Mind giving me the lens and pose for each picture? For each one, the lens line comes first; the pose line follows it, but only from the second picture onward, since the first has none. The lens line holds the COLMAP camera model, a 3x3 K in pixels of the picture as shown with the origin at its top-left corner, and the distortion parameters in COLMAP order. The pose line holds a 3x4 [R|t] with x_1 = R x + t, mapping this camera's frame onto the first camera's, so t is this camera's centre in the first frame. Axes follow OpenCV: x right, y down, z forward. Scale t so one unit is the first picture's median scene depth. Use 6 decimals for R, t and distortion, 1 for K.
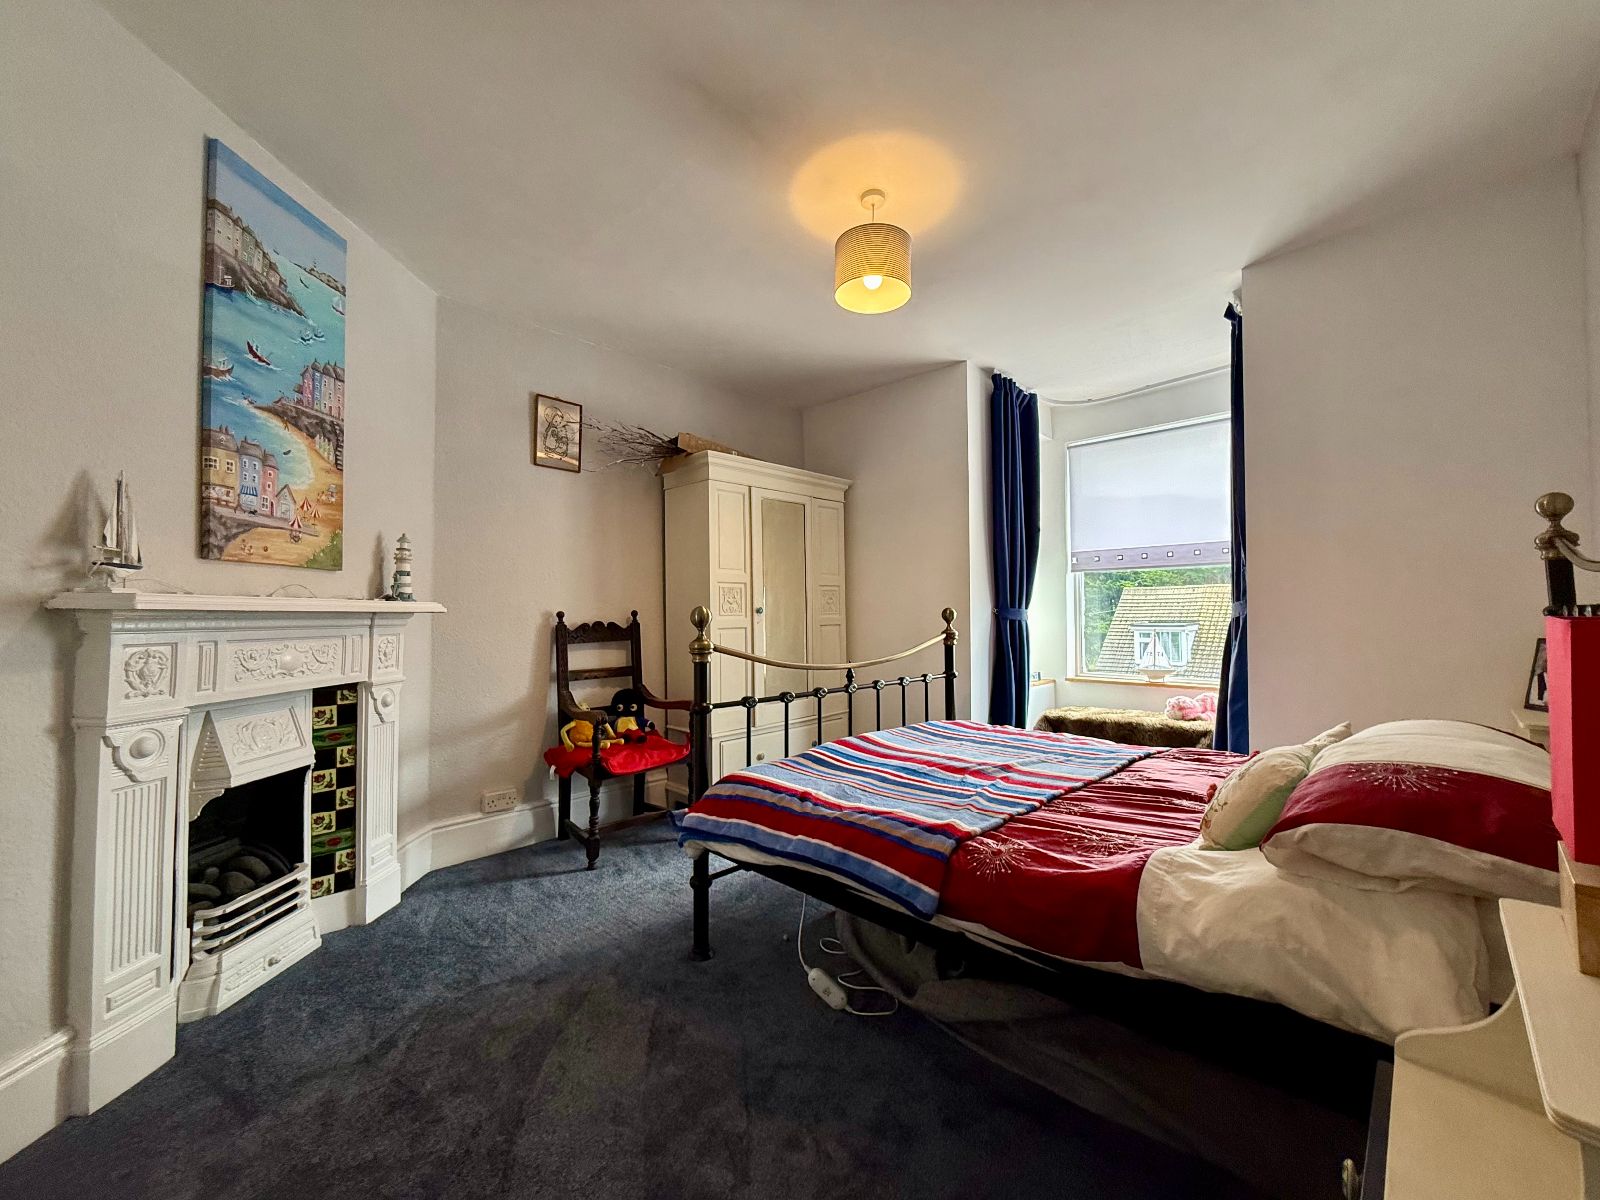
lens RADIAL K [[629.7, 0, 800.0], [0, 629.7, 600.0], [0, 0, 1]] dist [-0.003198, 0.000115]
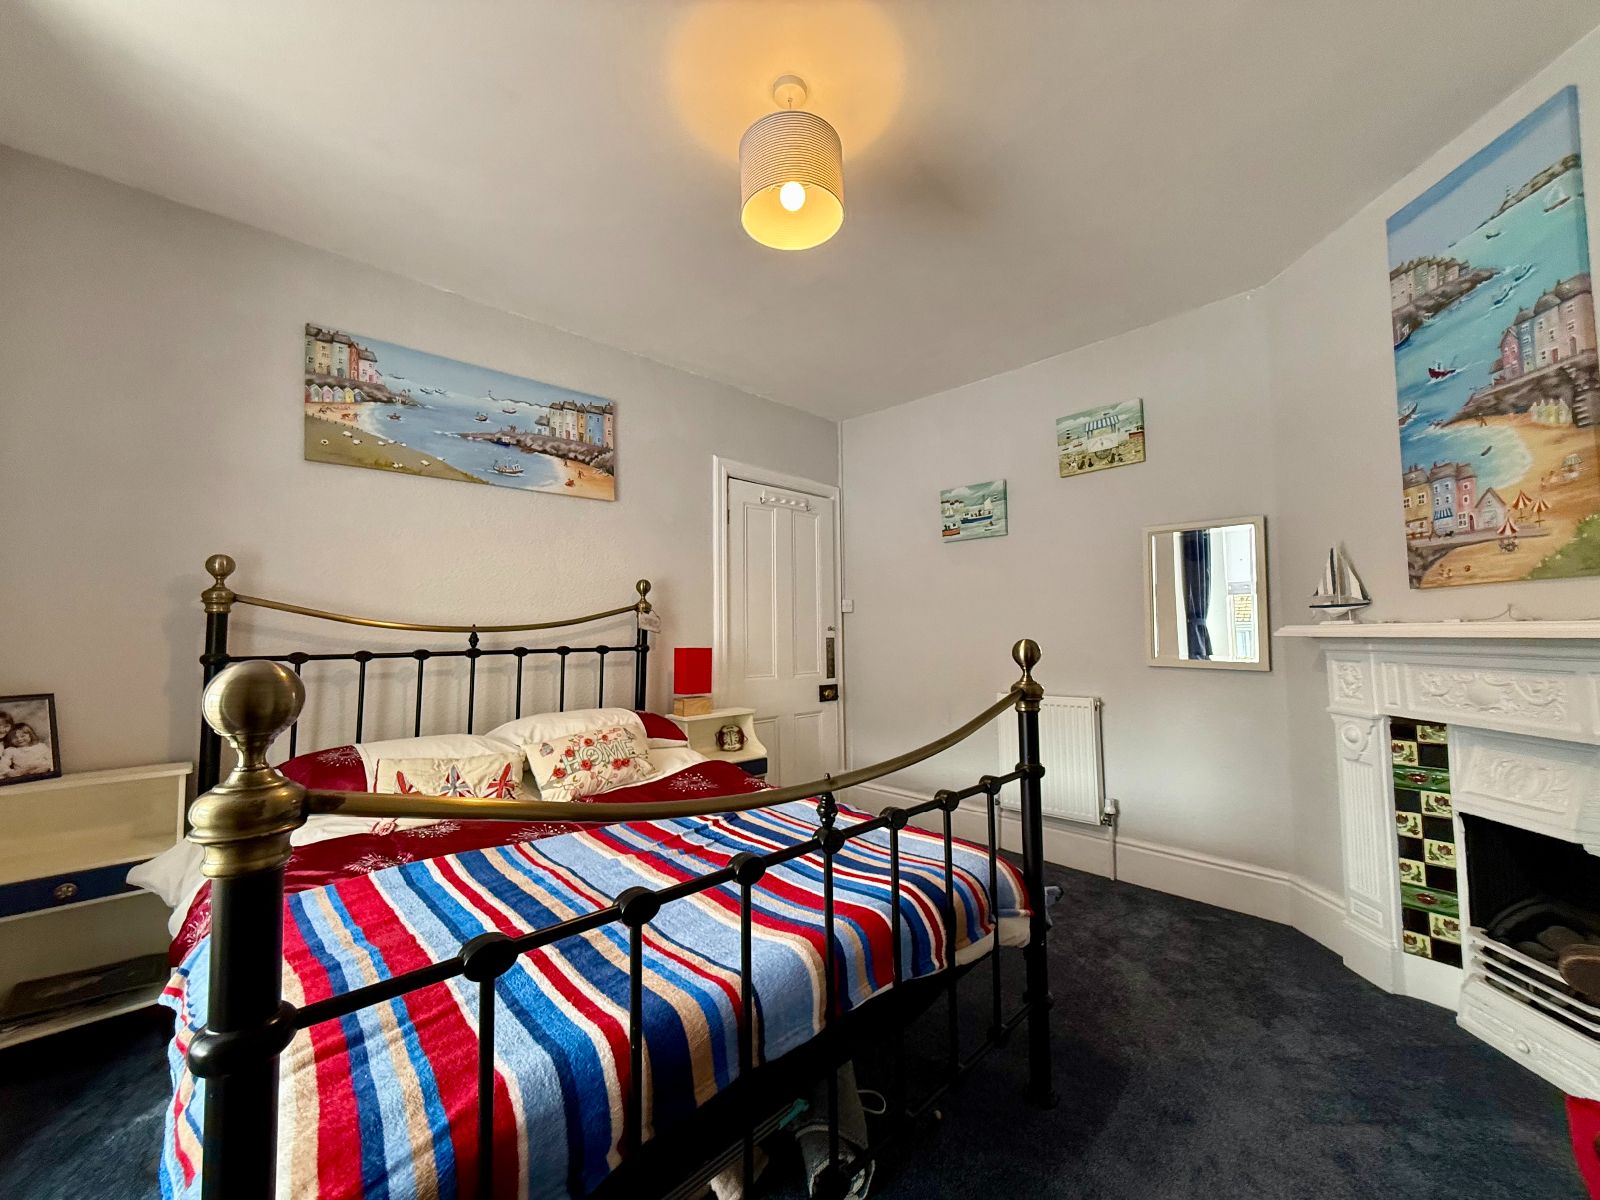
lens RADIAL K [[629.7, 0, 800.0], [0, 629.7, 600.0], [0, 0, 1]] dist [-0.003198, 0.000115]
pose [[-0.999790, 0.019254, 0.007028, 0.126417], [0.018646, 0.996759, -0.078253, 0.018817], [-0.008512, -0.078105, -0.996909, 1.917983]]
